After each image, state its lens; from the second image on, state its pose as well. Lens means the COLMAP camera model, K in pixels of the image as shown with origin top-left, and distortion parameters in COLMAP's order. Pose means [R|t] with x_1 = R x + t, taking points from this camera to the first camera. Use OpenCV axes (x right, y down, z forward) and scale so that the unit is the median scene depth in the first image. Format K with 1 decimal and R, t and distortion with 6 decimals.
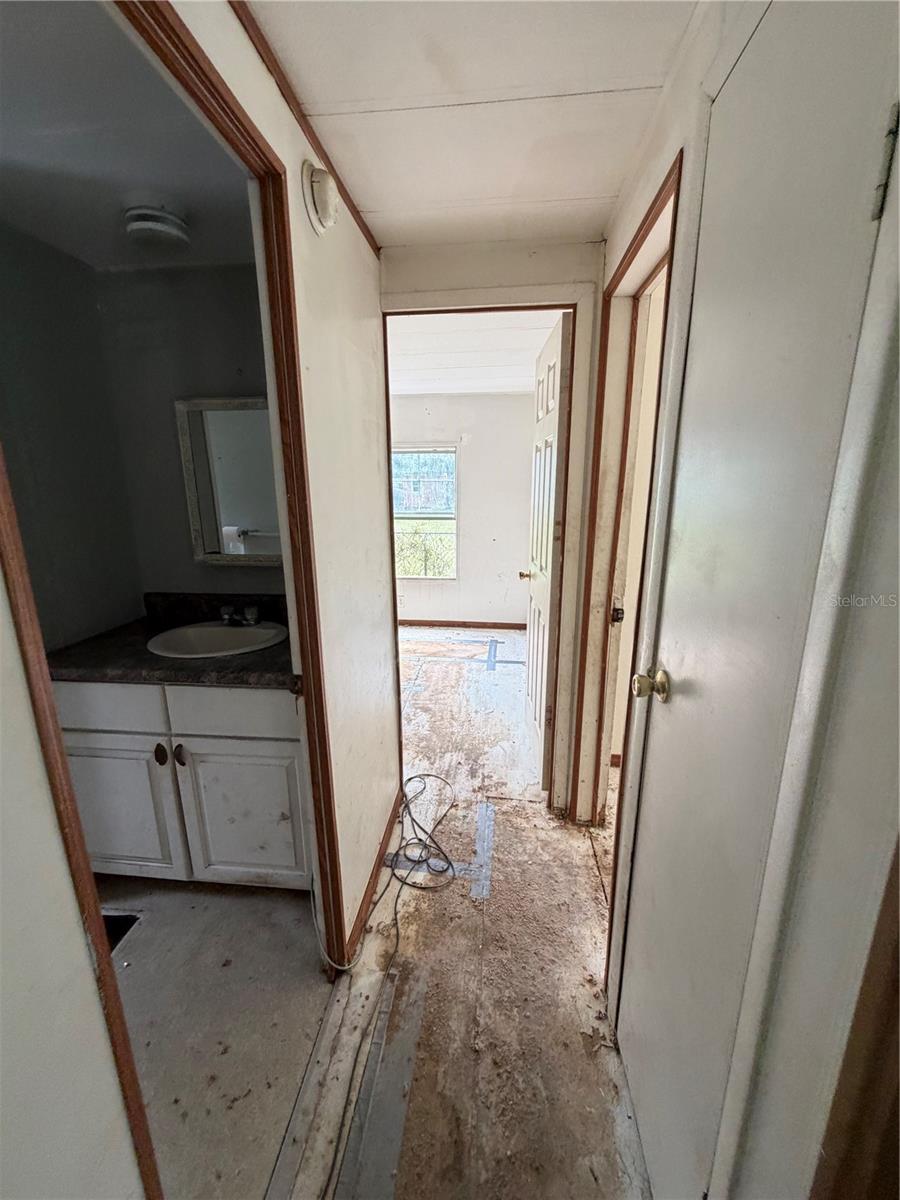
lens RADIAL K [[478.6, 0, 448.7], [0, 478.6, 595.2], [0, 0, 1]] dist [0.000047, 0.000127]
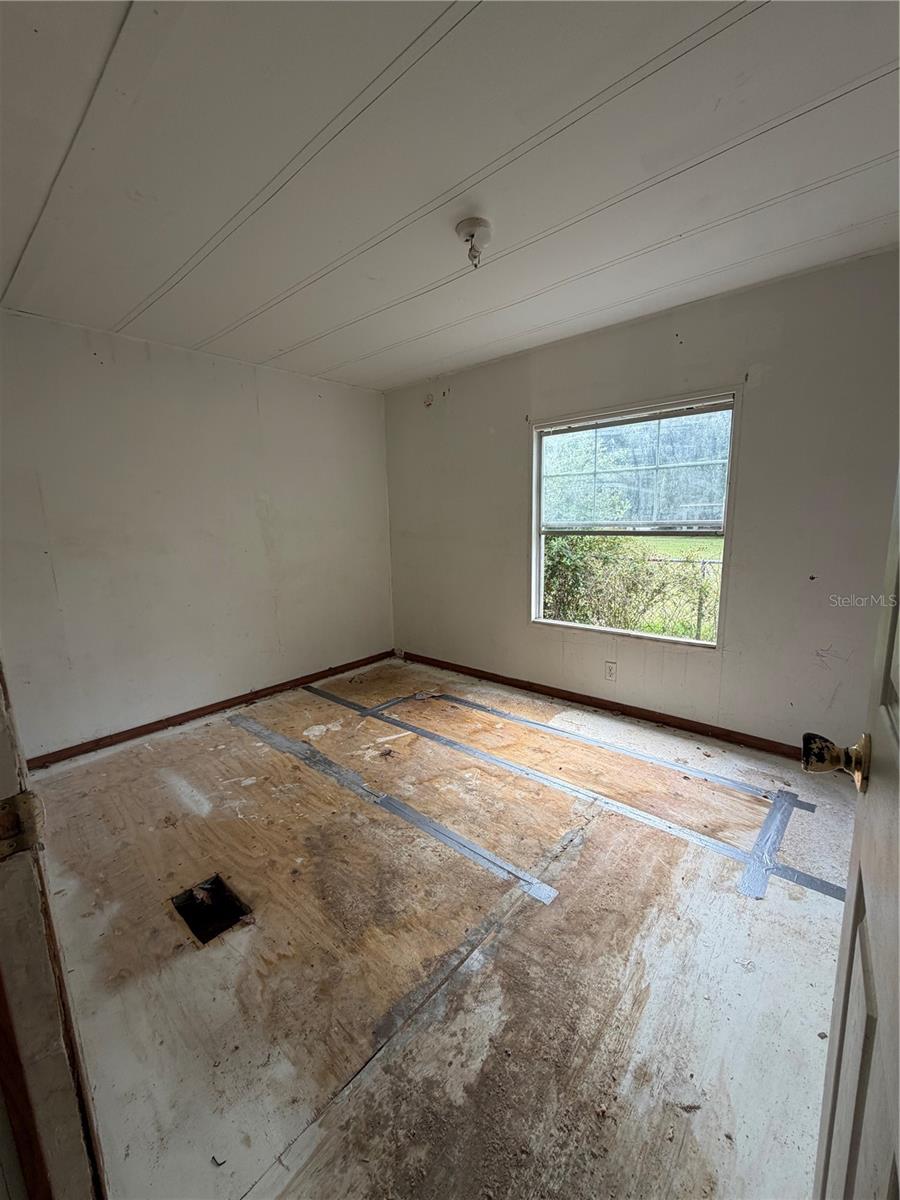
lens RADIAL K [[478.6, 0, 451.1], [0, 478.6, 597.7], [0, 0, 1]] dist [0.000047, 0.000127]
pose [[0.816385, 0.077296, -0.572311, 0.090163], [-0.108557, 0.993876, -0.020621, -0.055852], [0.567213, 0.078963, 0.819777, 0.483102]]
